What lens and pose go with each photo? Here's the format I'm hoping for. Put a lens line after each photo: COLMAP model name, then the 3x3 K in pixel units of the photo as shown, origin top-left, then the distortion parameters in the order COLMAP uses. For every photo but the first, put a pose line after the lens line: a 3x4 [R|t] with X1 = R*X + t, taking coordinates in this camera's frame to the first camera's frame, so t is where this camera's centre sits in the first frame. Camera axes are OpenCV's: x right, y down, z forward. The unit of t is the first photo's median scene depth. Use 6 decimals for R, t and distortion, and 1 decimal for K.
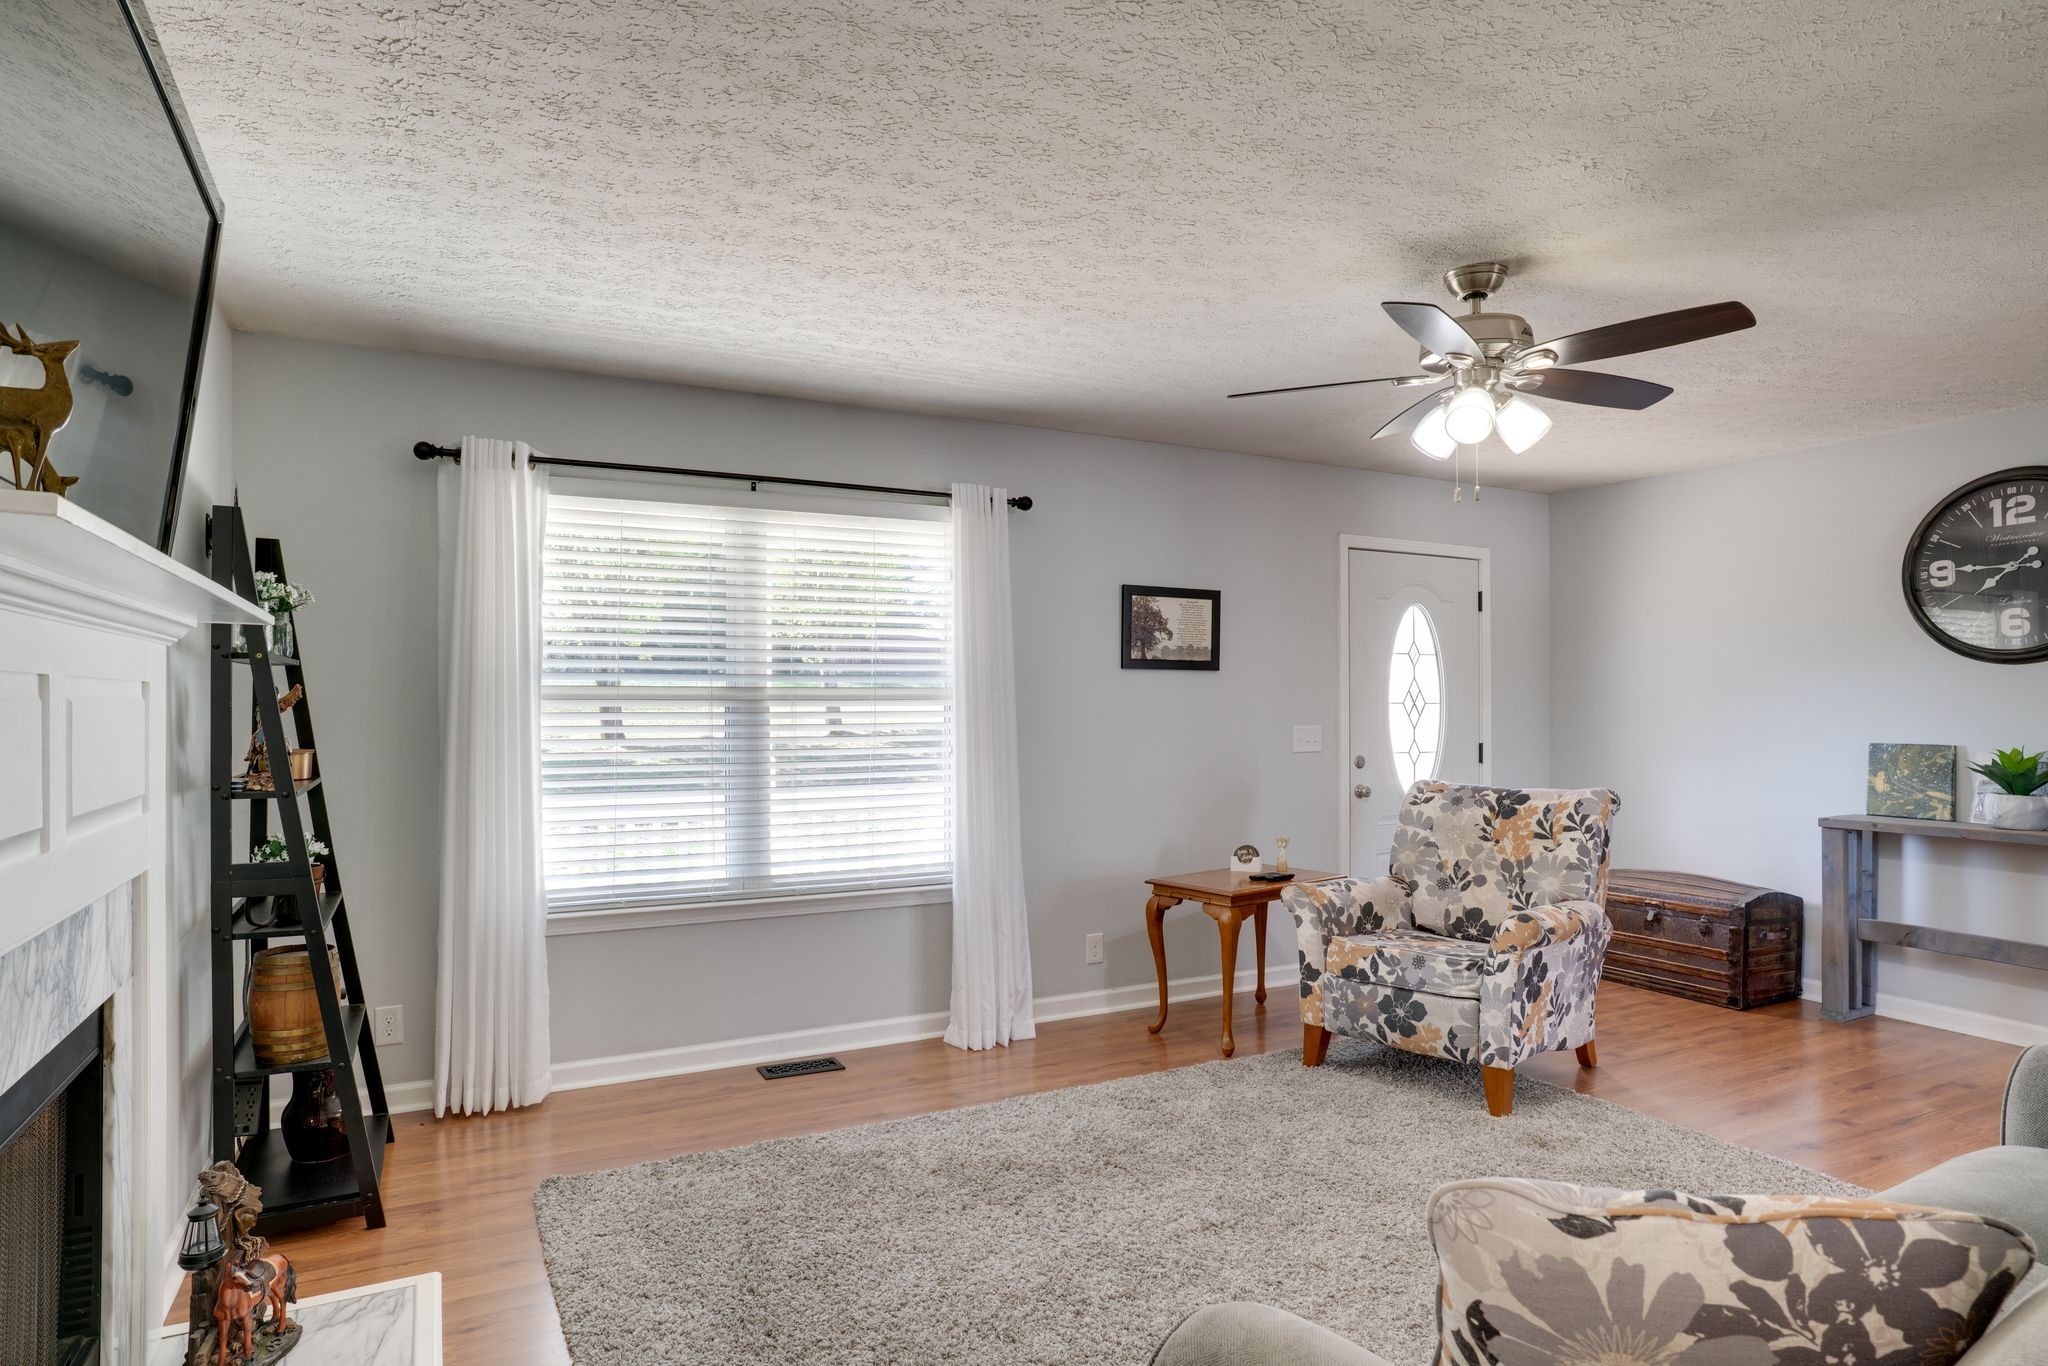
lens RADIAL K [[1036.2, 0, 1023.2], [0, 1036.2, 686.7], [0, 0, 1]] dist [-0.085329, 0.049355]
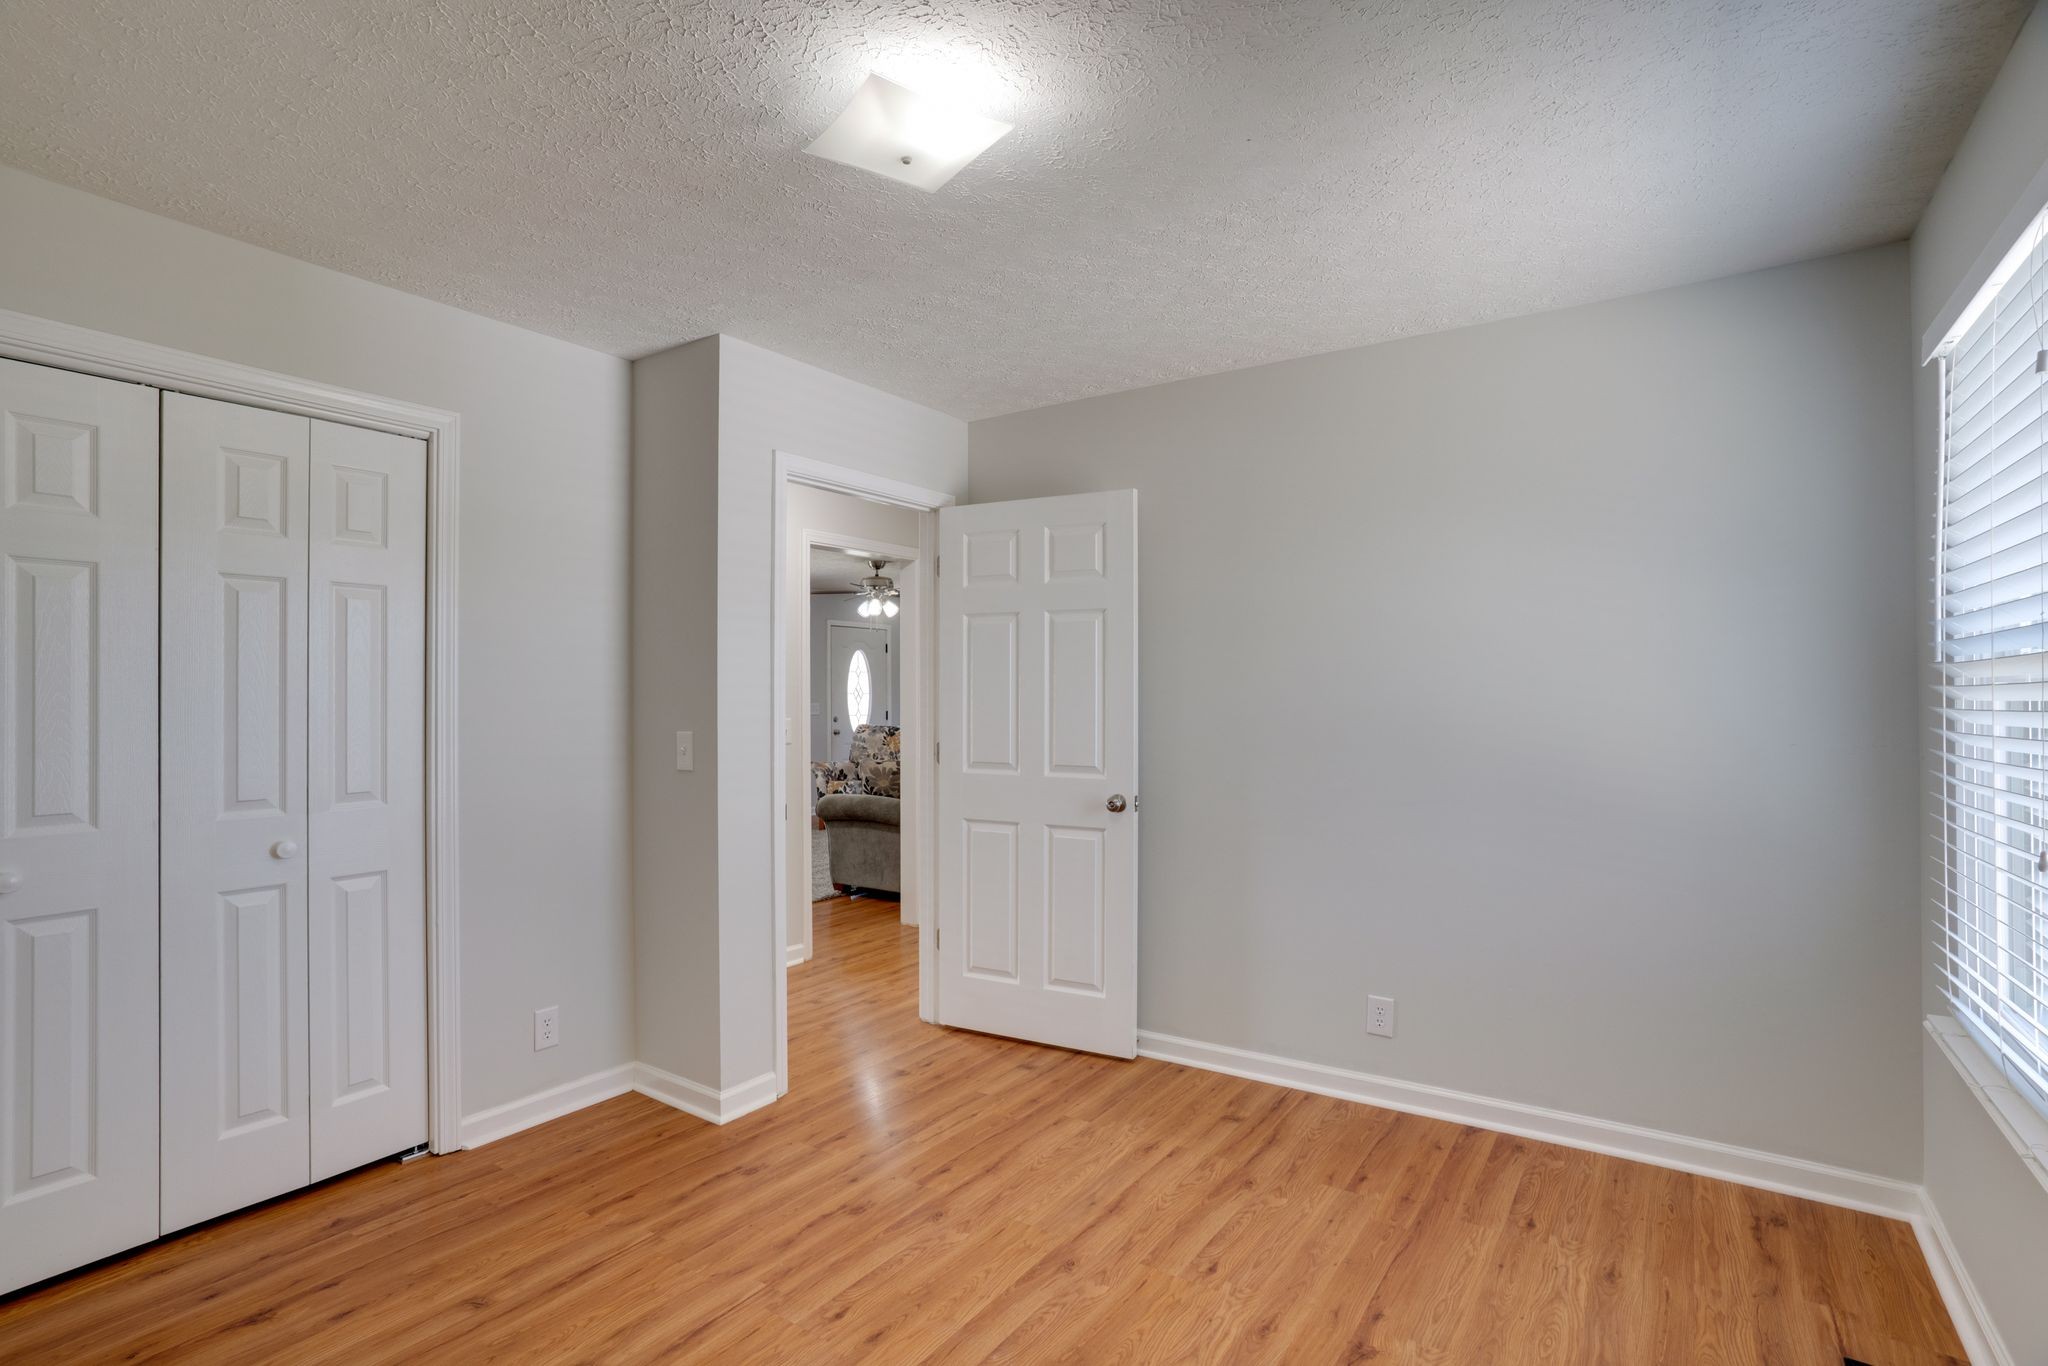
lens RADIAL K [[1036.2, 0, 1023.2], [0, 1036.2, 686.7], [0, 0, 1]] dist [-0.085329, 0.049355]
pose [[0.867669, -0.001547, 0.497140, -0.570779], [-0.002790, 0.999964, 0.007982, -0.023844], [-0.497134, -0.008313, 0.867634, -1.515554]]
